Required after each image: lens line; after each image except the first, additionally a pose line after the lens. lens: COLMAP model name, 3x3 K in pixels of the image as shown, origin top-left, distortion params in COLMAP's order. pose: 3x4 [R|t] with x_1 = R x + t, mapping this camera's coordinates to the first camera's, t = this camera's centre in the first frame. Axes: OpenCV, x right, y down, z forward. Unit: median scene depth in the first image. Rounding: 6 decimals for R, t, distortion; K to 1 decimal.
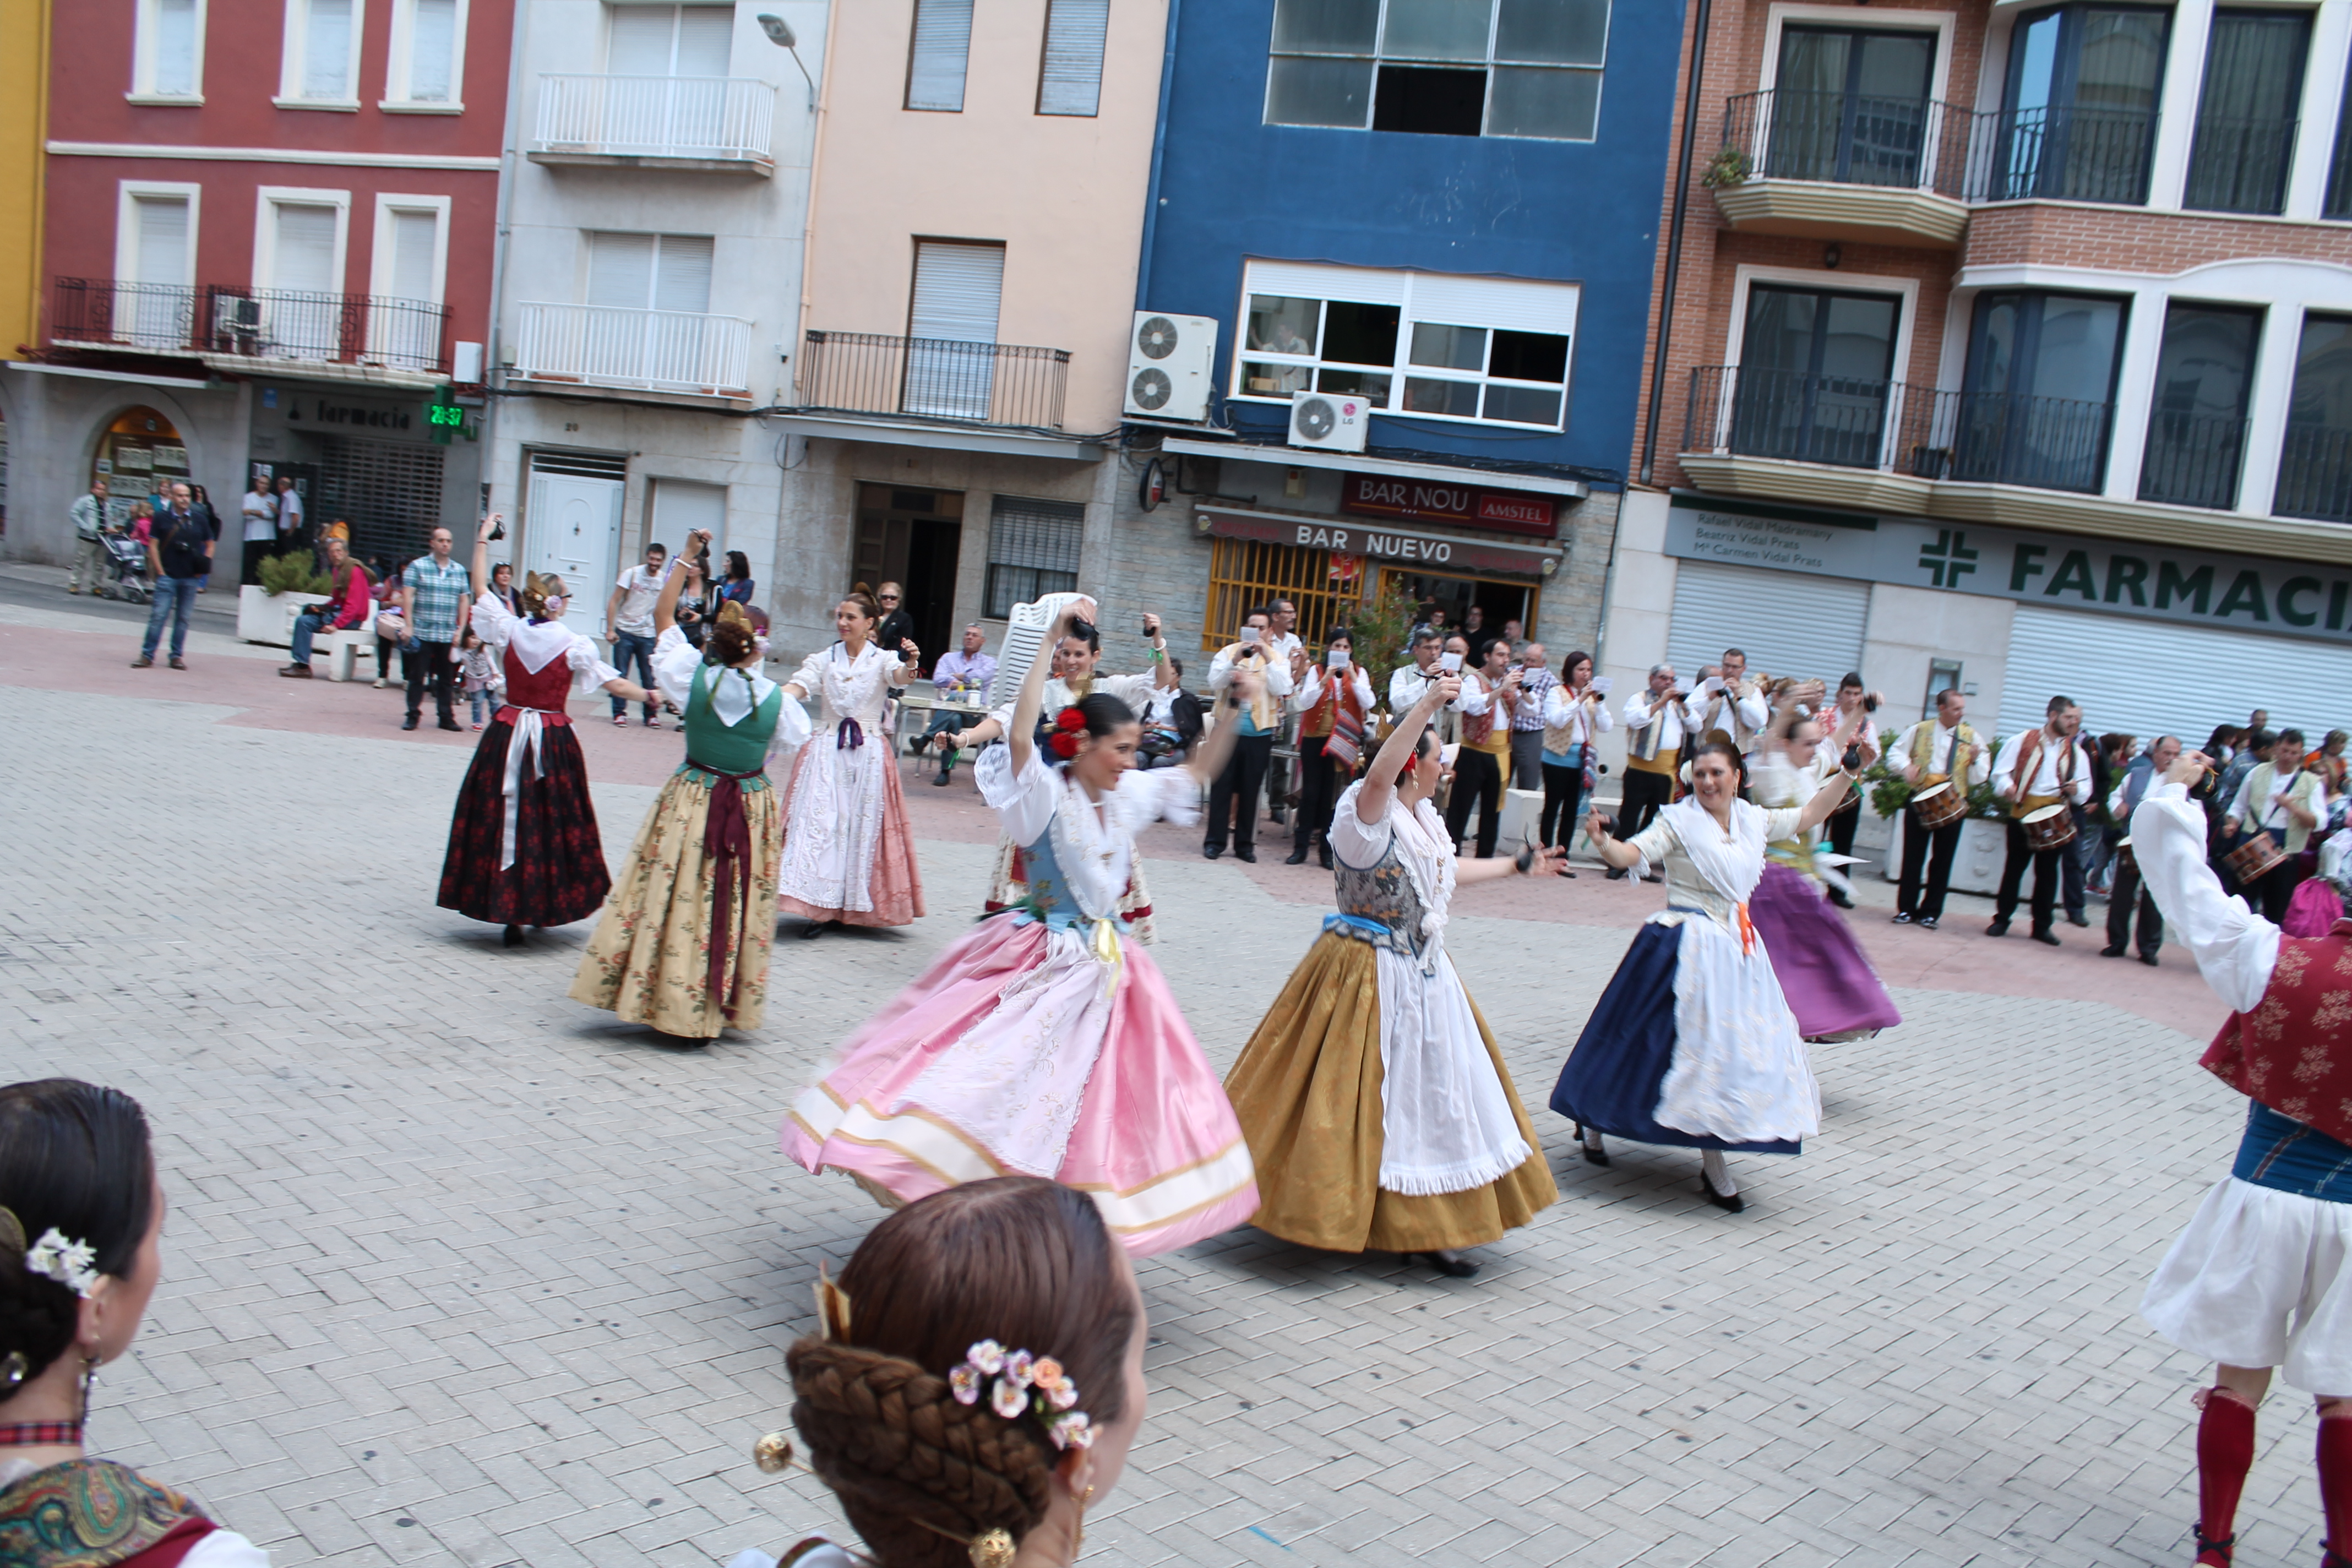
lens RADIAL K [[1970.4, 0, 1183.8], [0, 1970.4, 779.1], [0, 0, 1]] dist [-0.163536, 0.146642]
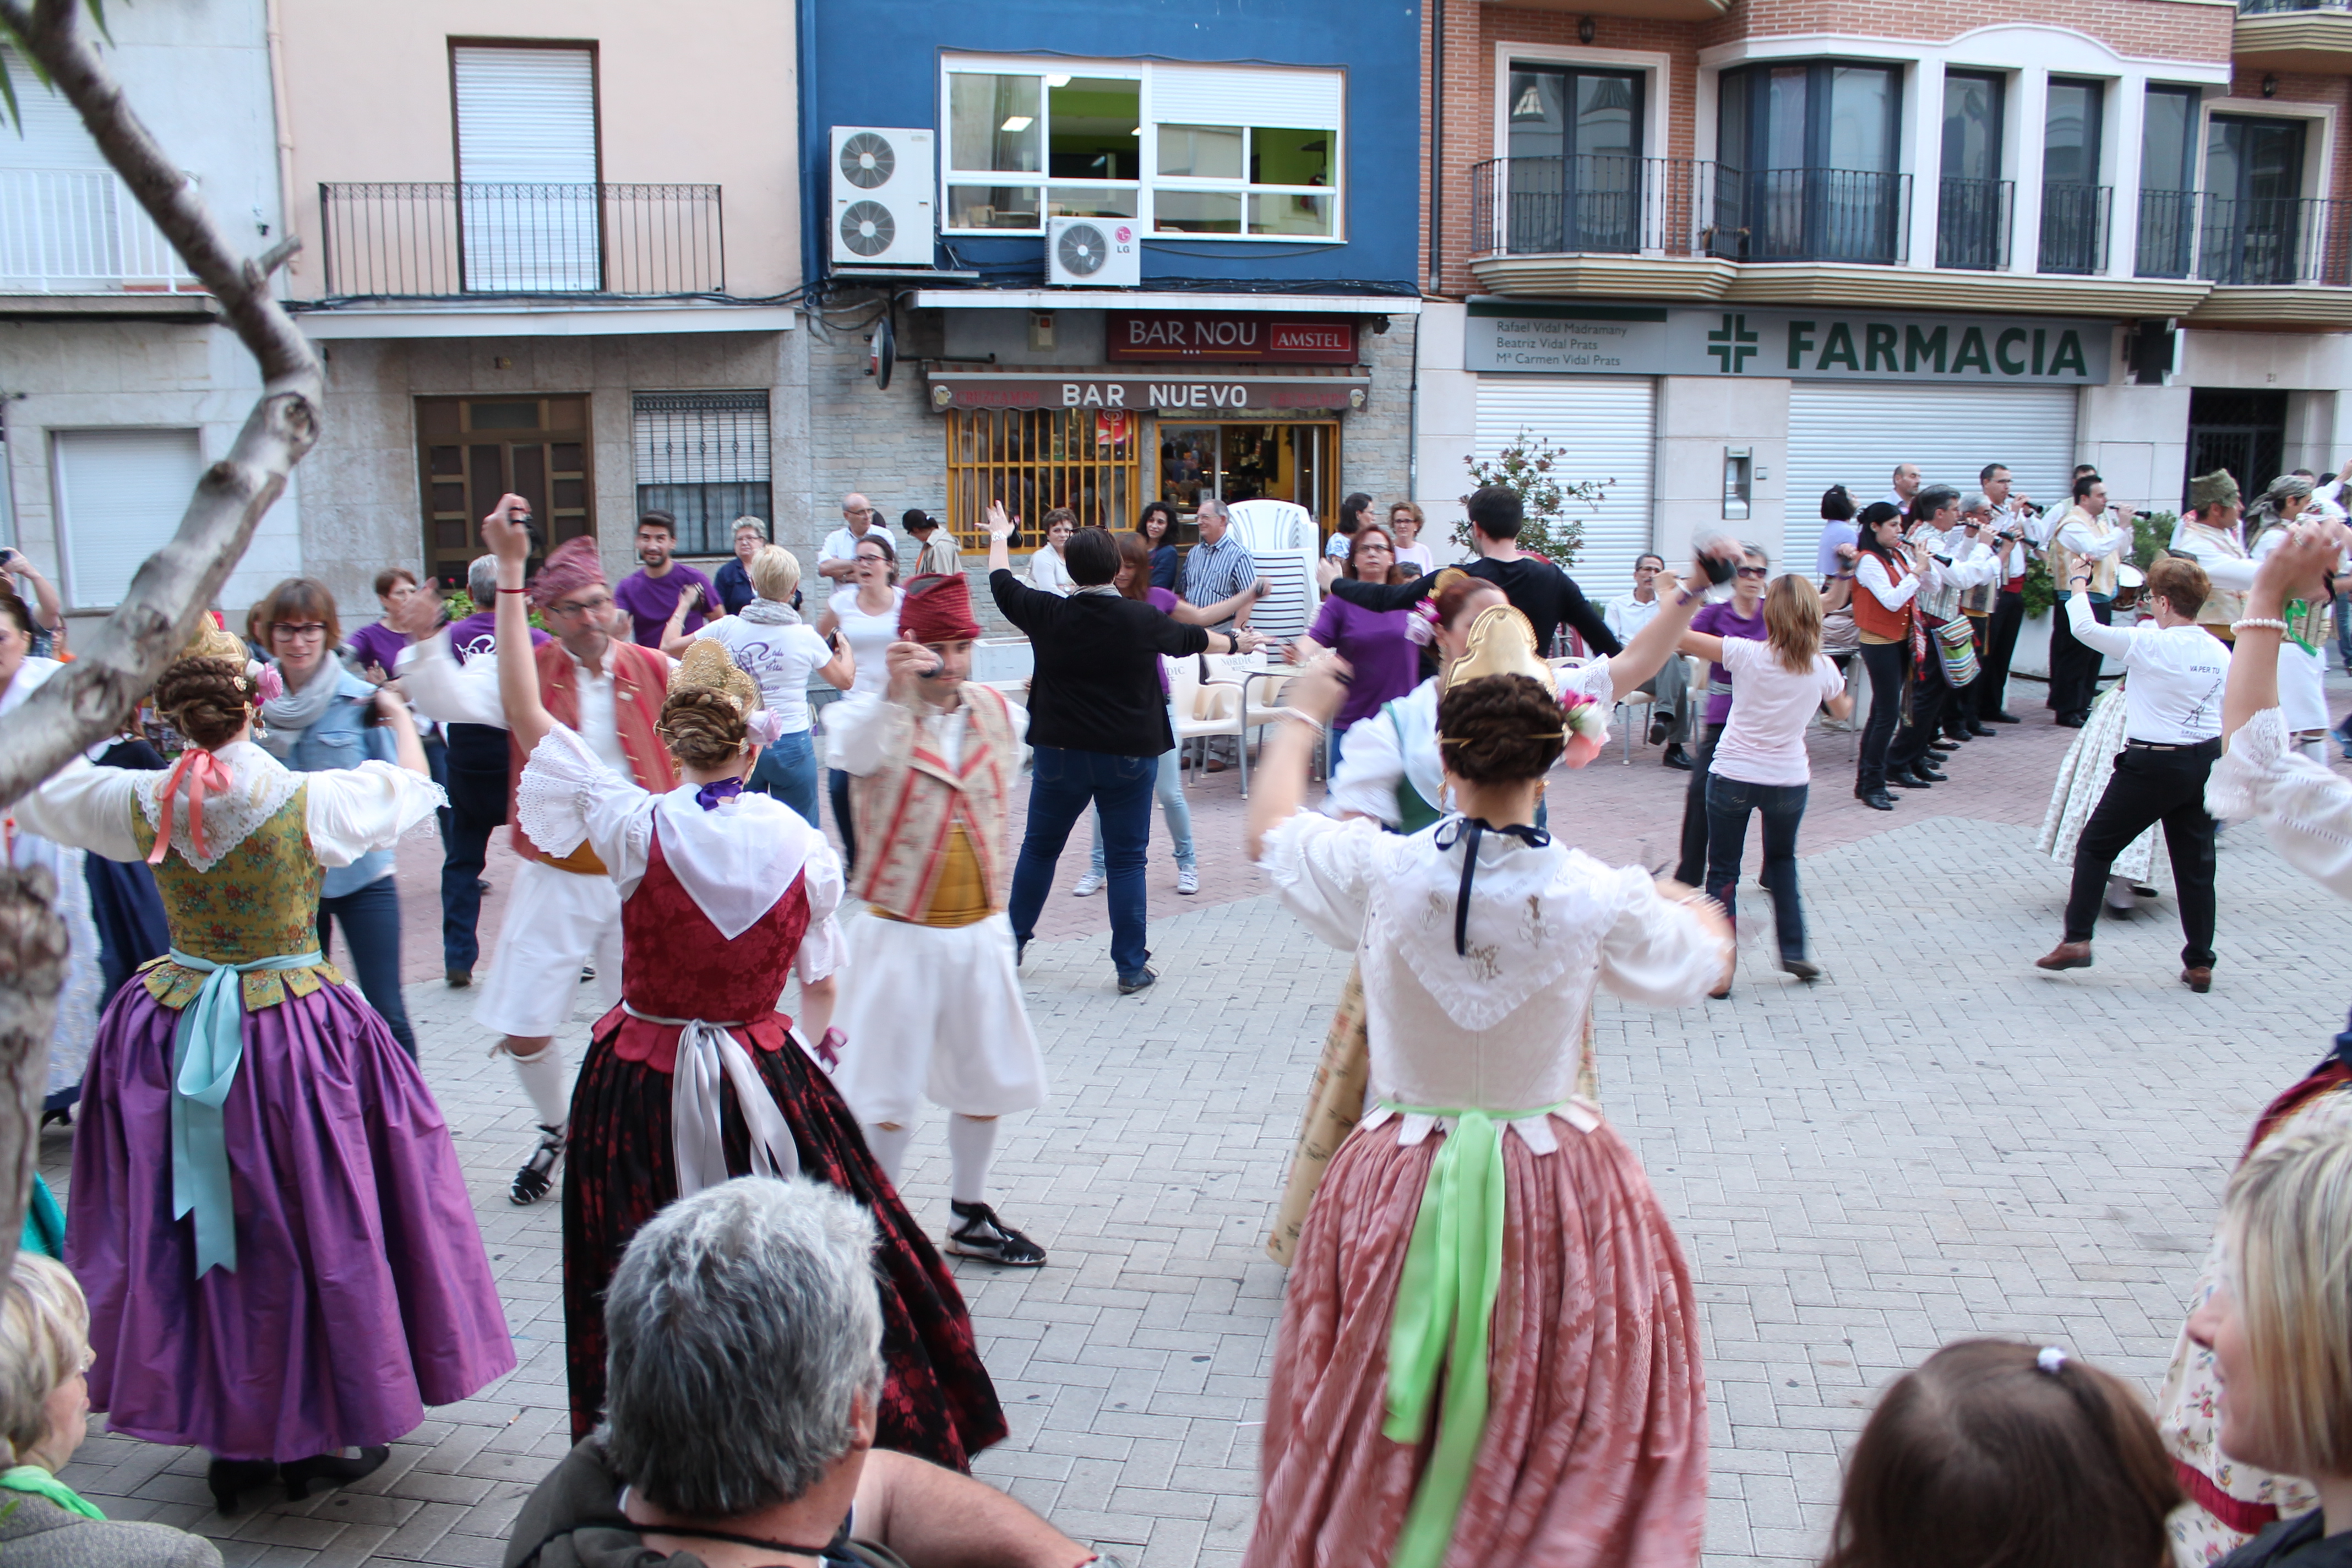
lens RADIAL K [[1966.7, 0, 1177.6], [0, 1966.7, 777.4], [0, 0, 1]] dist [-0.167010, 0.148026]
pose [[0.828272, -0.213746, 0.517956, -0.361367], [0.166061, 0.976493, 0.137422, -0.075235], [-0.535154, -0.027811, 0.844297, 0.297746]]
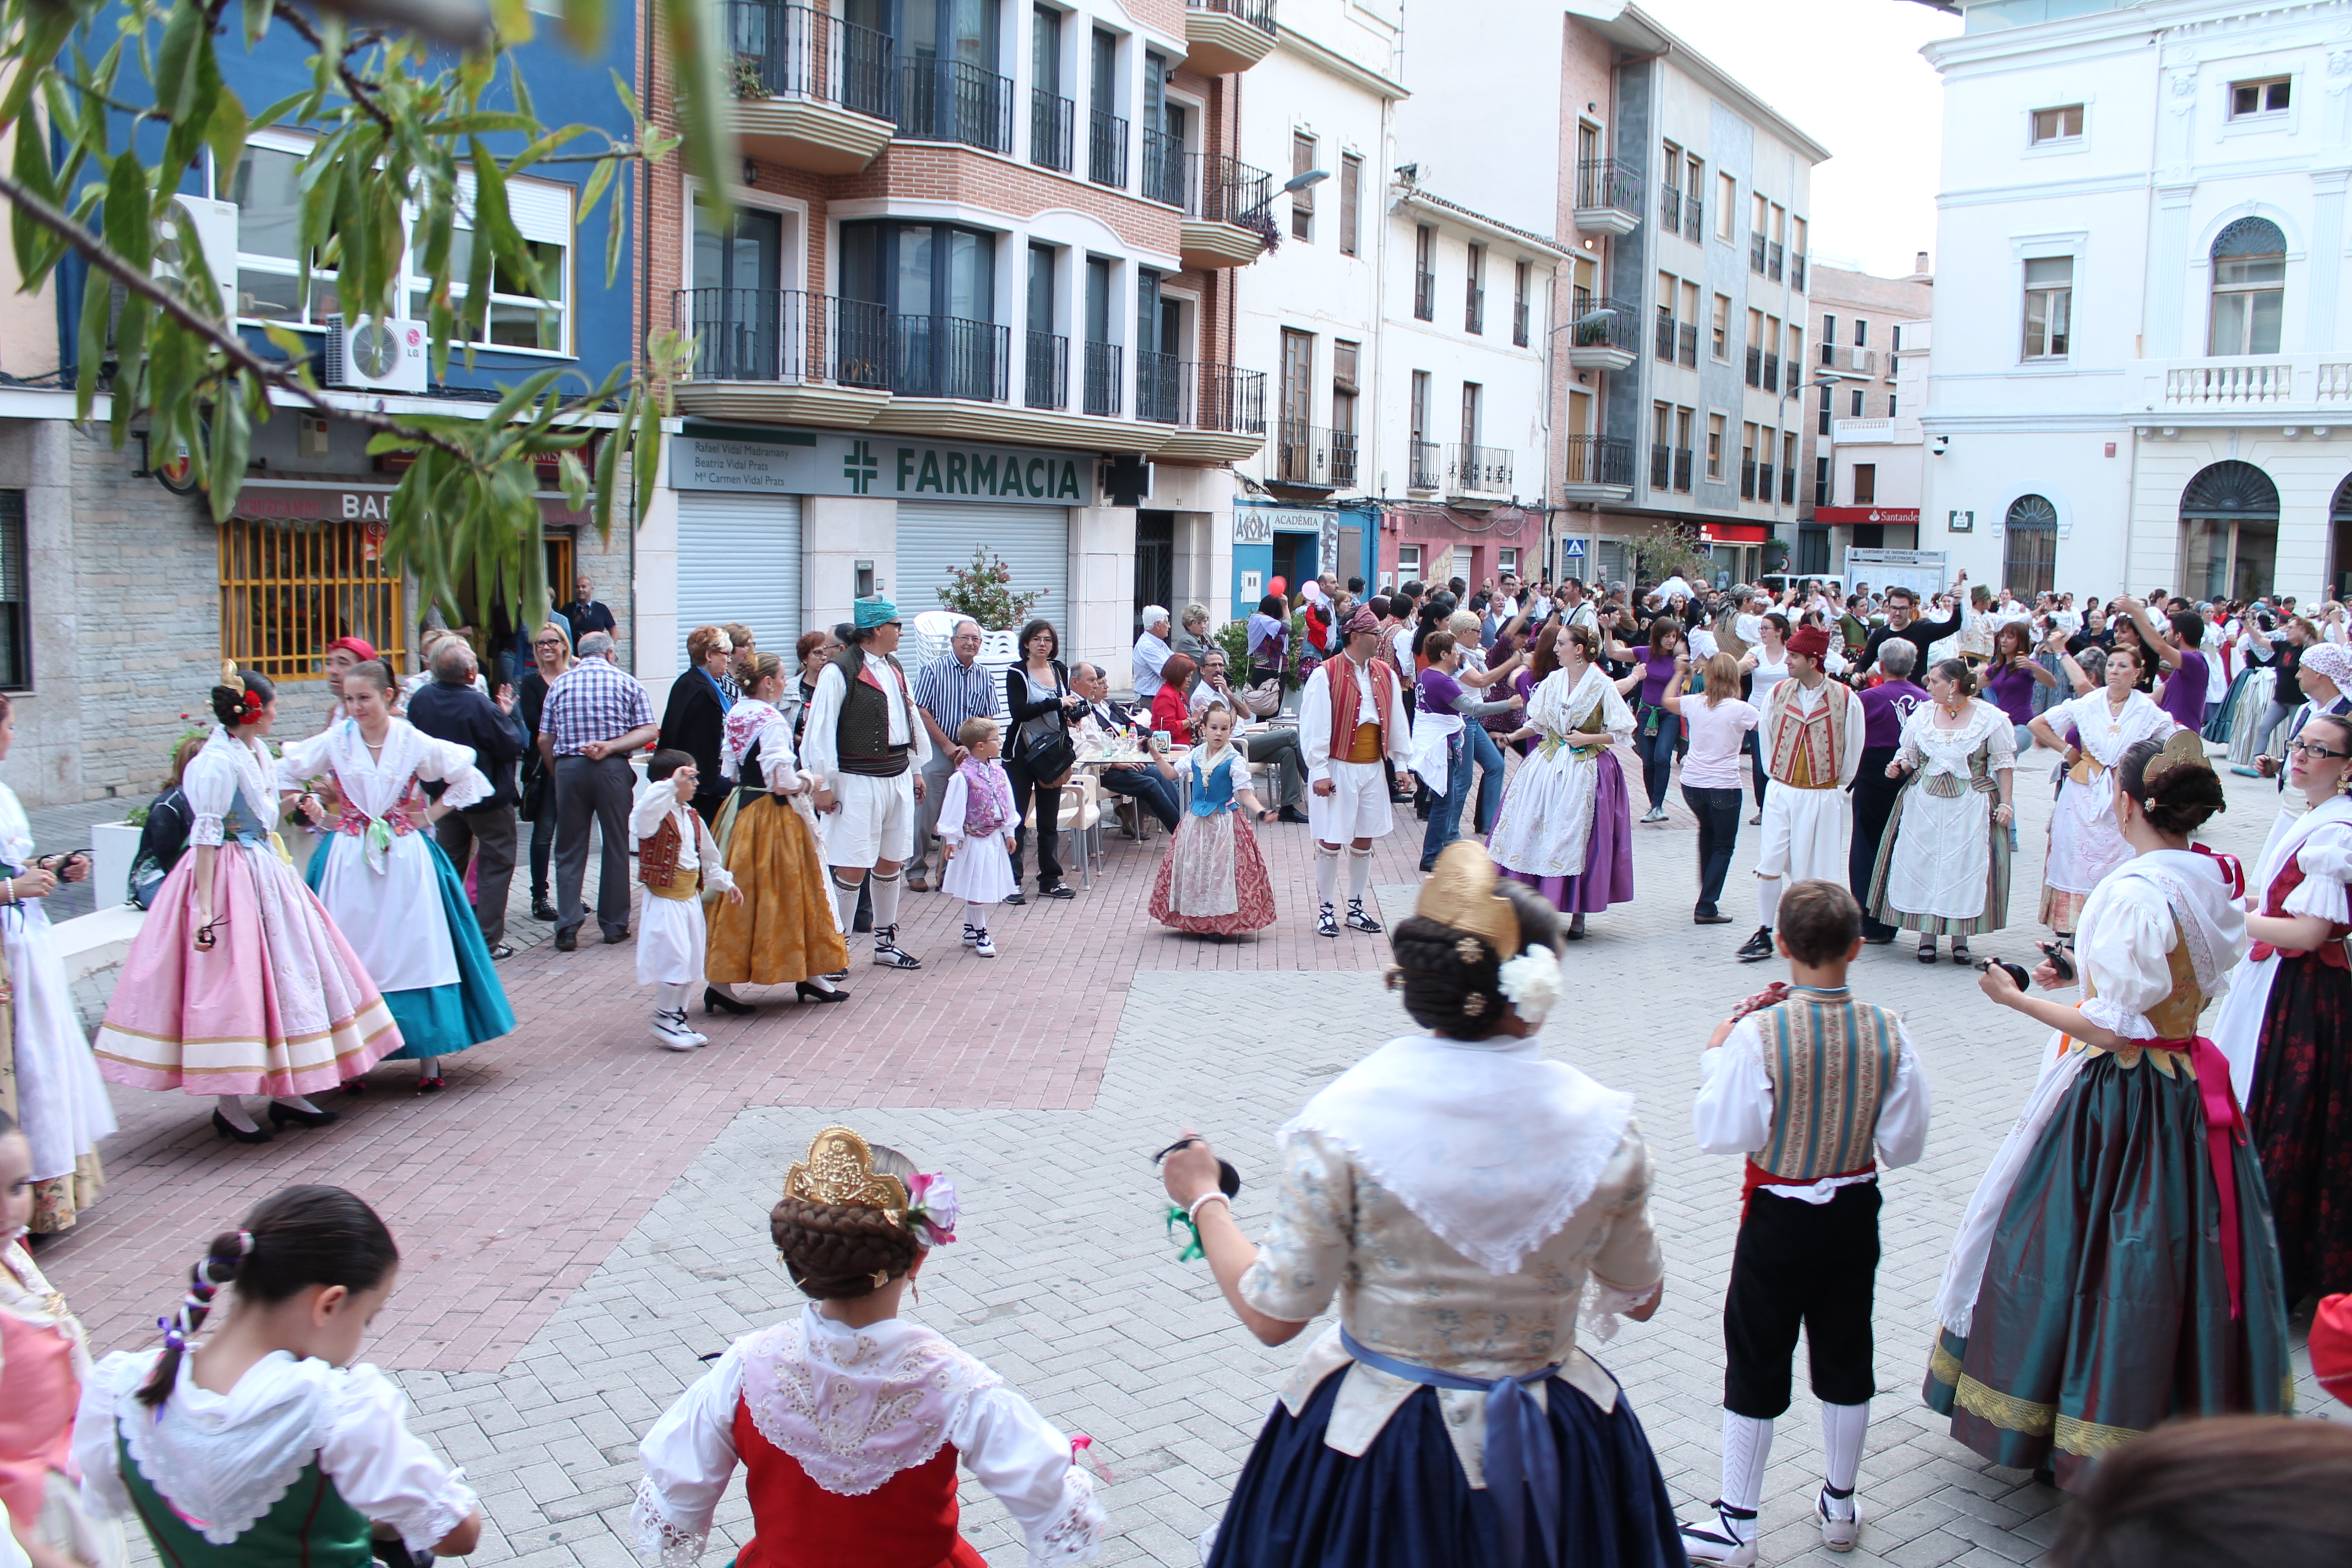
lens RADIAL K [[1970.4, 0, 1183.8], [0, 1970.4, 779.1], [0, 0, 1]] dist [-0.163536, 0.146642]
pose [[0.209549, -0.225808, 0.951368, -0.601005], [0.127038, 0.971010, 0.202488, -0.133628], [-0.969511, 0.078428, 0.232160, 0.543751]]
